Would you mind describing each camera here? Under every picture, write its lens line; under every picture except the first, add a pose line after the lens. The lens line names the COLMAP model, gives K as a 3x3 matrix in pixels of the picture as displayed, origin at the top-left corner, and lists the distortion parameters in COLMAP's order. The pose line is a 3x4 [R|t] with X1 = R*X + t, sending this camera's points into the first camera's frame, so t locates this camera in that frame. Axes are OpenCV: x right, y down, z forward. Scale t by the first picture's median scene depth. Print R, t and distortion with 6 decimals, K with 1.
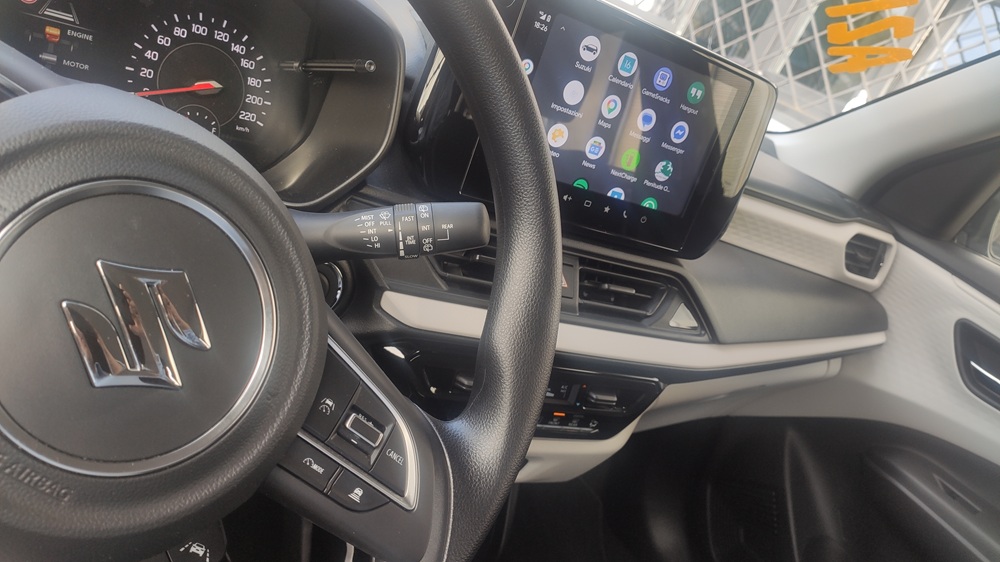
lens RADIAL K [[791.8, 0, 500.0], [0, 791.8, 281.0], [0, 0, 1]] dist [0.095350, -0.138532]
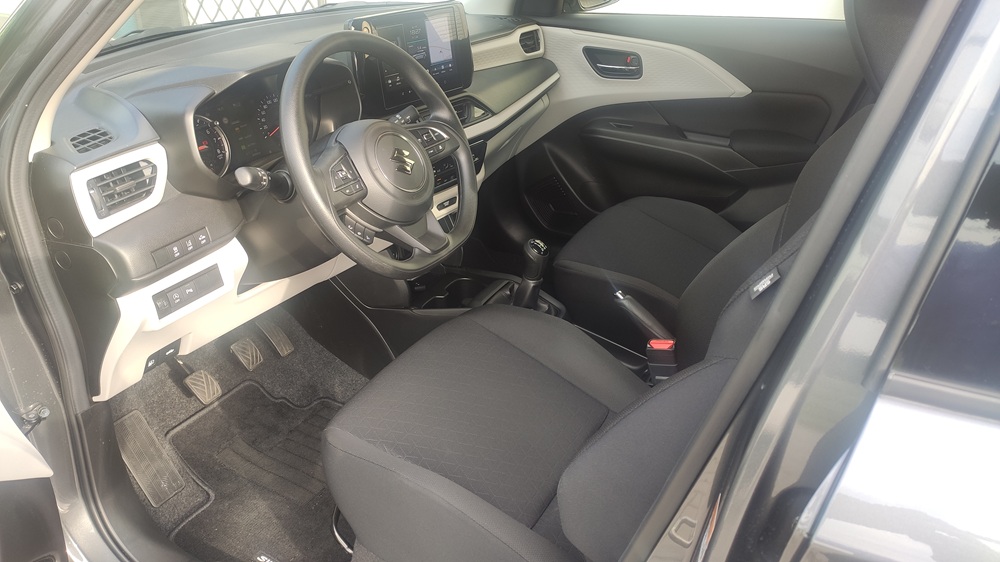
lens RADIAL K [[740.2, 0, 500.0], [0, 740.2, 281.0], [0, 0, 1]] dist [0.090595, -0.115017]
pose [[0.810941, -0.550181, 0.199189, -0.298494], [0.501944, 0.829055, 0.246415, -0.034106], [-0.300712, -0.099847, 0.948474, -0.787925]]
